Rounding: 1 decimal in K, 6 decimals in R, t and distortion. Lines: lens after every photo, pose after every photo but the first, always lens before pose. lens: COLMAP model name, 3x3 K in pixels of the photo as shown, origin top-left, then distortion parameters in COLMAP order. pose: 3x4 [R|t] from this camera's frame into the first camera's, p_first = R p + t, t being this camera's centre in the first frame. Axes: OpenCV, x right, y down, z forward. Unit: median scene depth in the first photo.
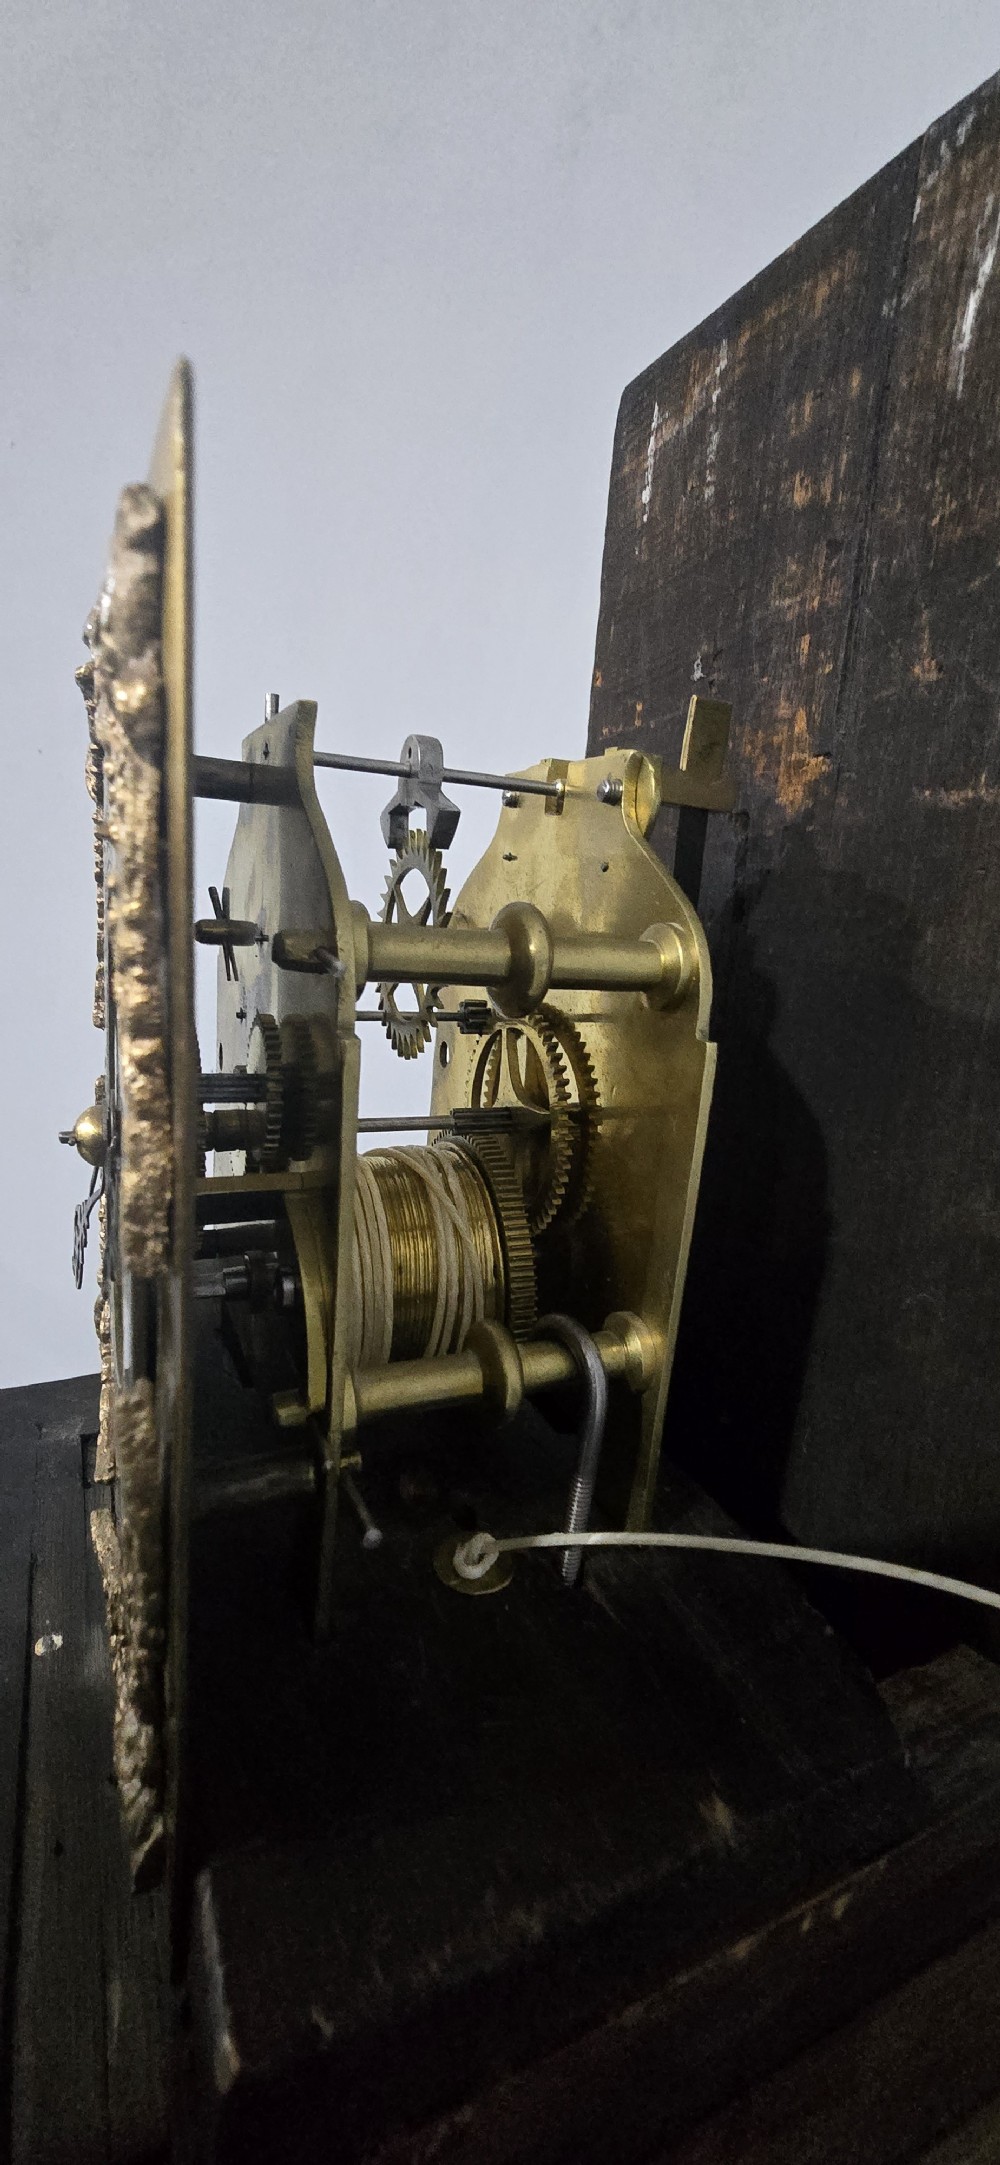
lens RADIAL K [[889.5, 0, 499.5], [0, 889.5, 1088.3], [0, 0, 1]] dist [-0.006851, 0.004117]
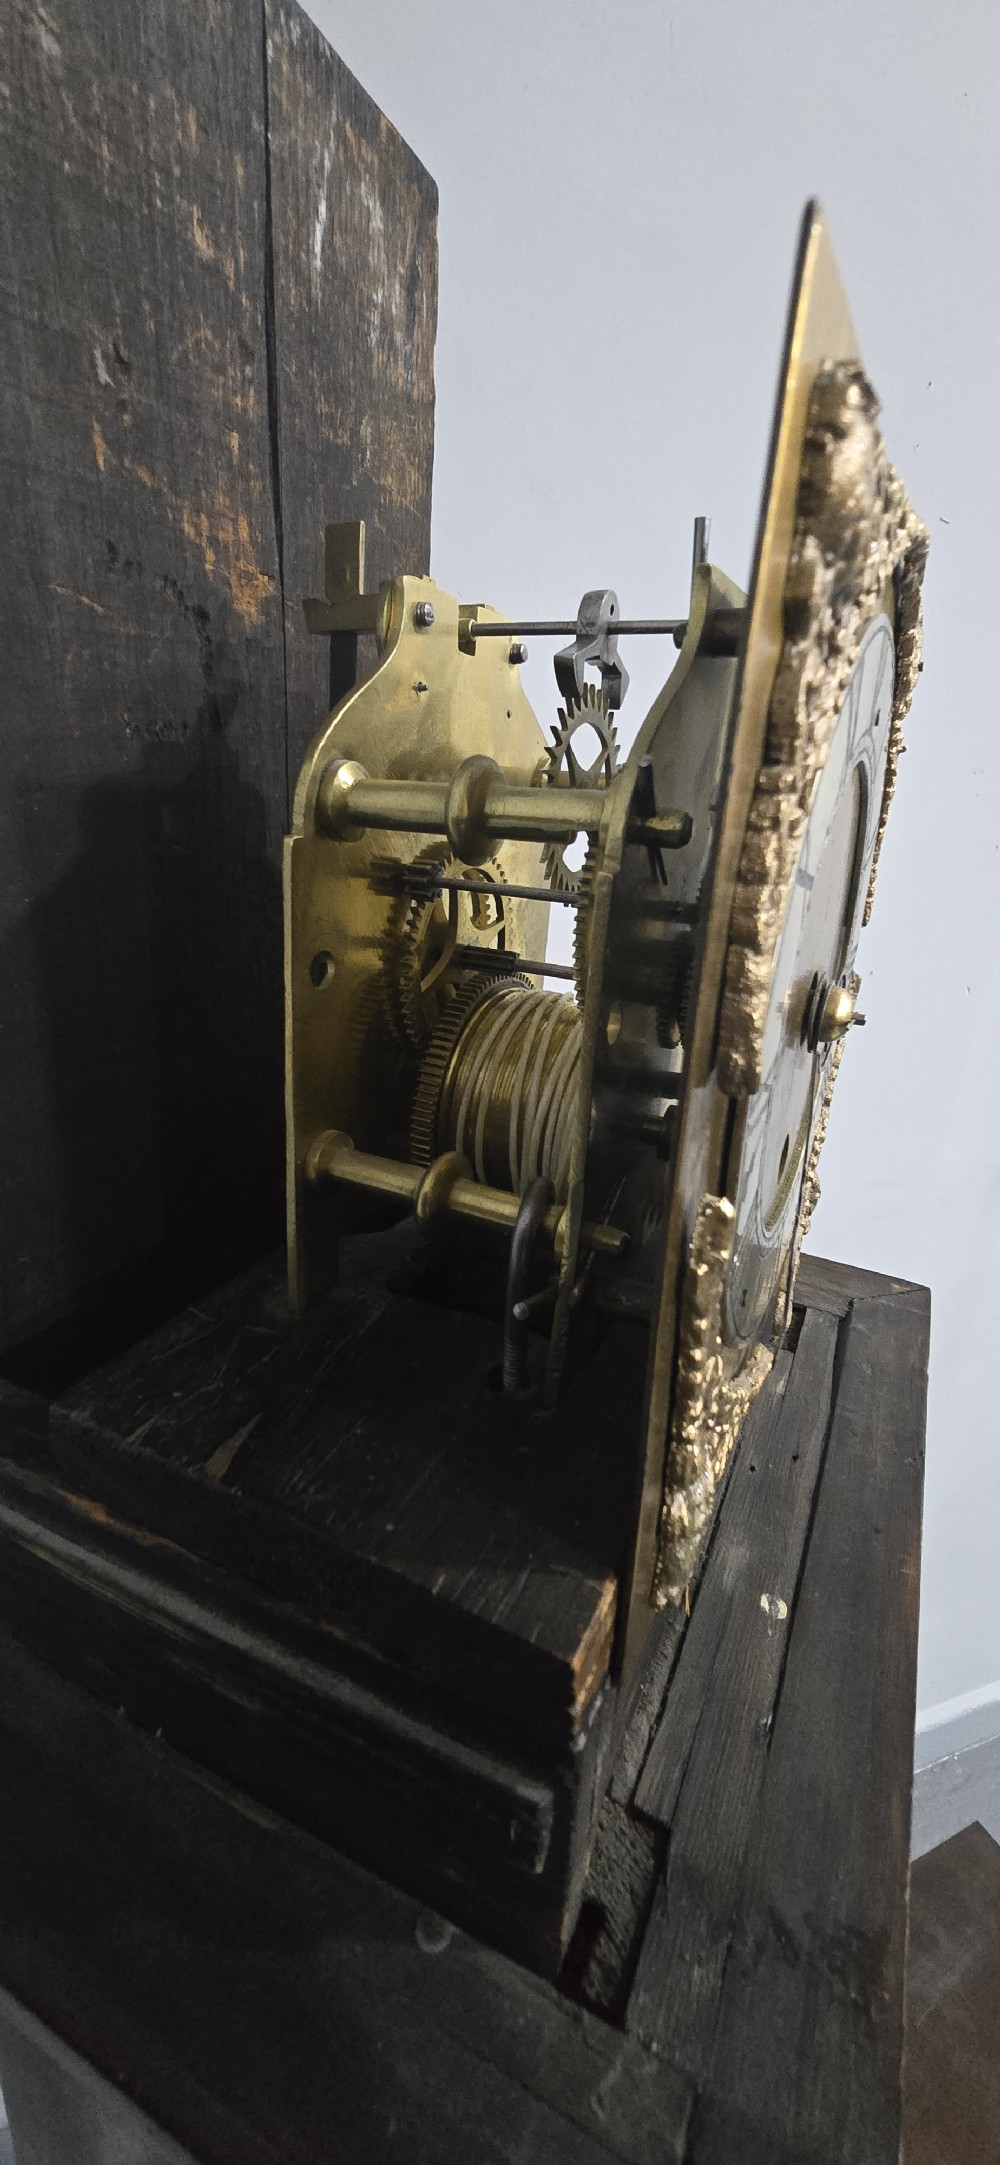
lens RADIAL K [[889.5, 0, 500.9], [0, 889.5, 1086.7], [0, 0, 1]] dist [-0.006851, 0.004117]
pose [[-0.617516, -0.362802, 0.697888, -0.834828], [0.071295, 0.857799, 0.509017, -0.377815], [-0.783320, 0.364083, -0.503838, 1.591645]]
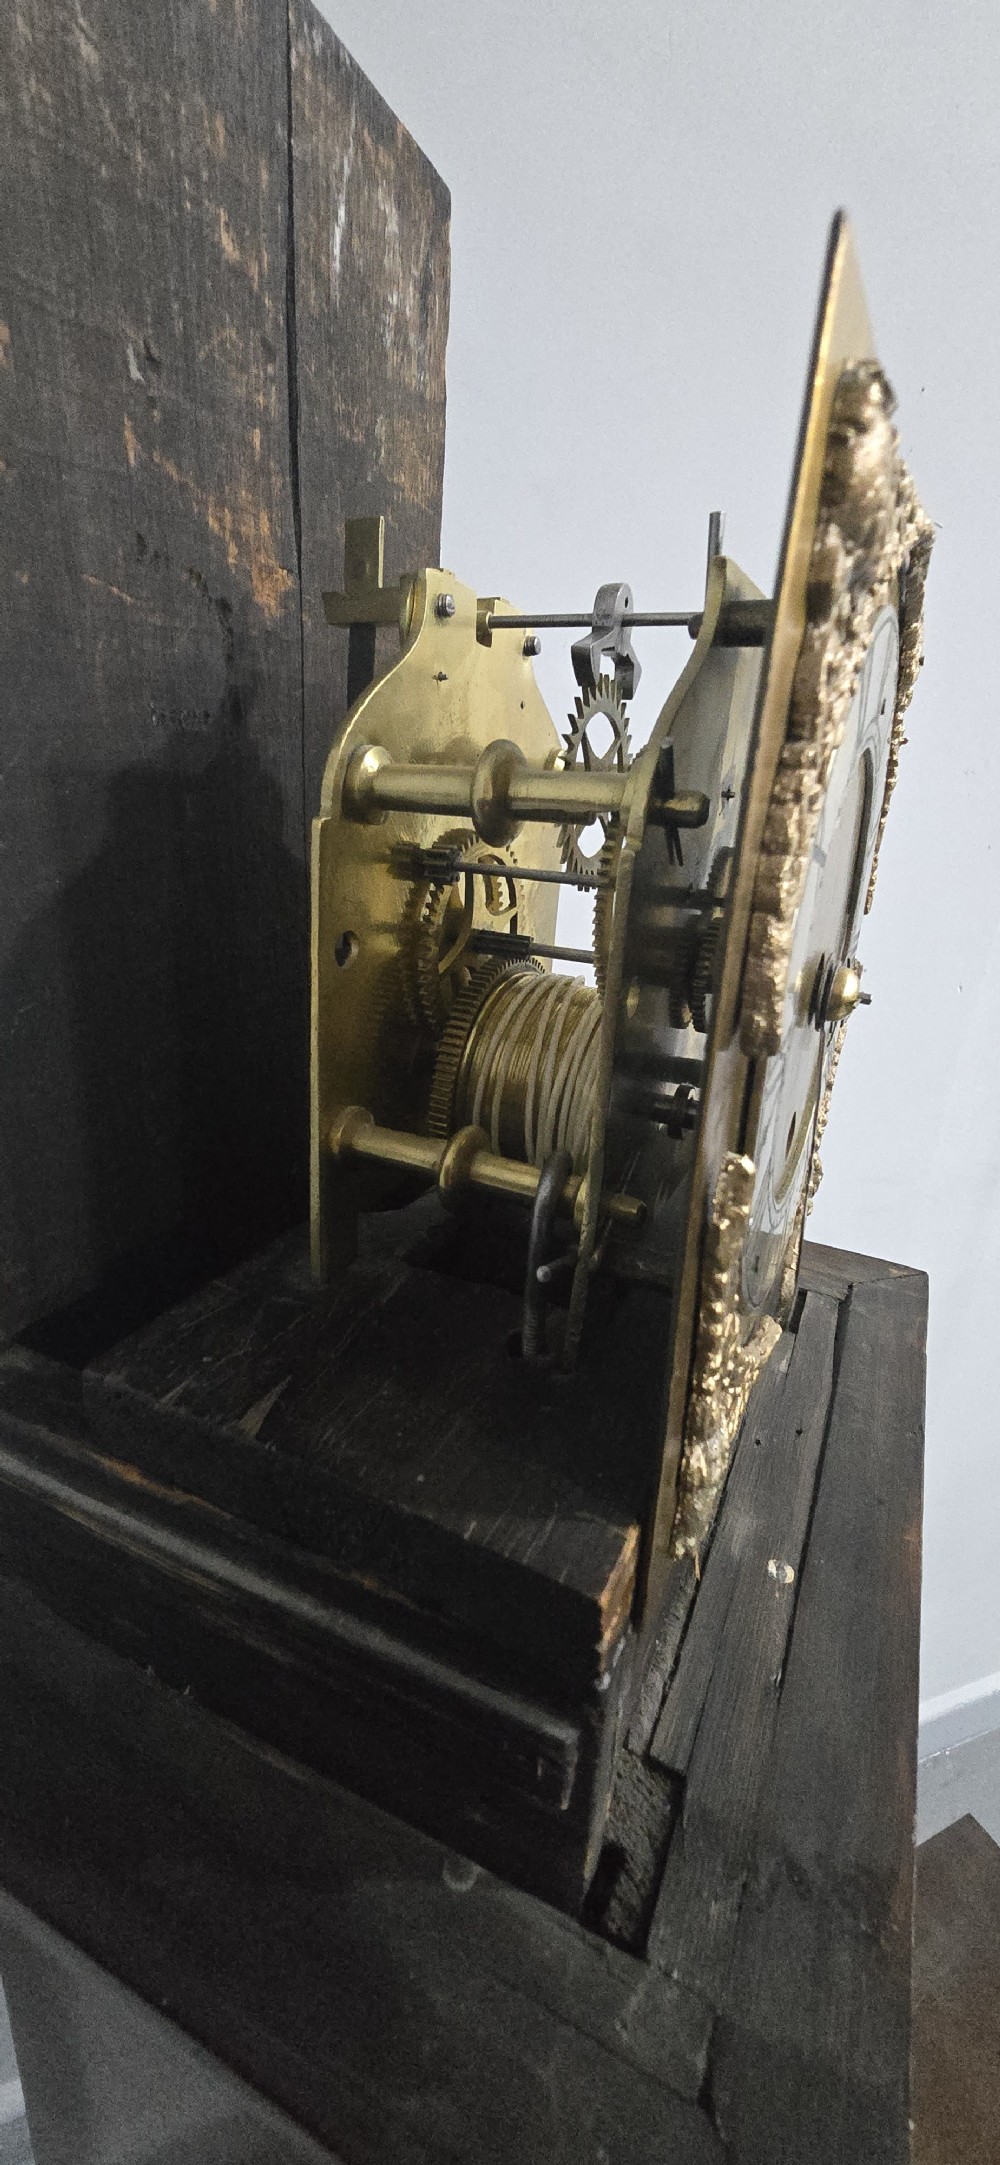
lens RADIAL K [[889.5, 0, 500.6], [0, 889.5, 1088.0], [0, 0, 1]] dist [-0.006851, 0.004117]
pose [[-0.623312, -0.361806, 0.693238, -0.847843], [0.066539, 0.858768, 0.508025, -0.370900], [-0.779138, 0.362785, -0.511206, 1.637906]]
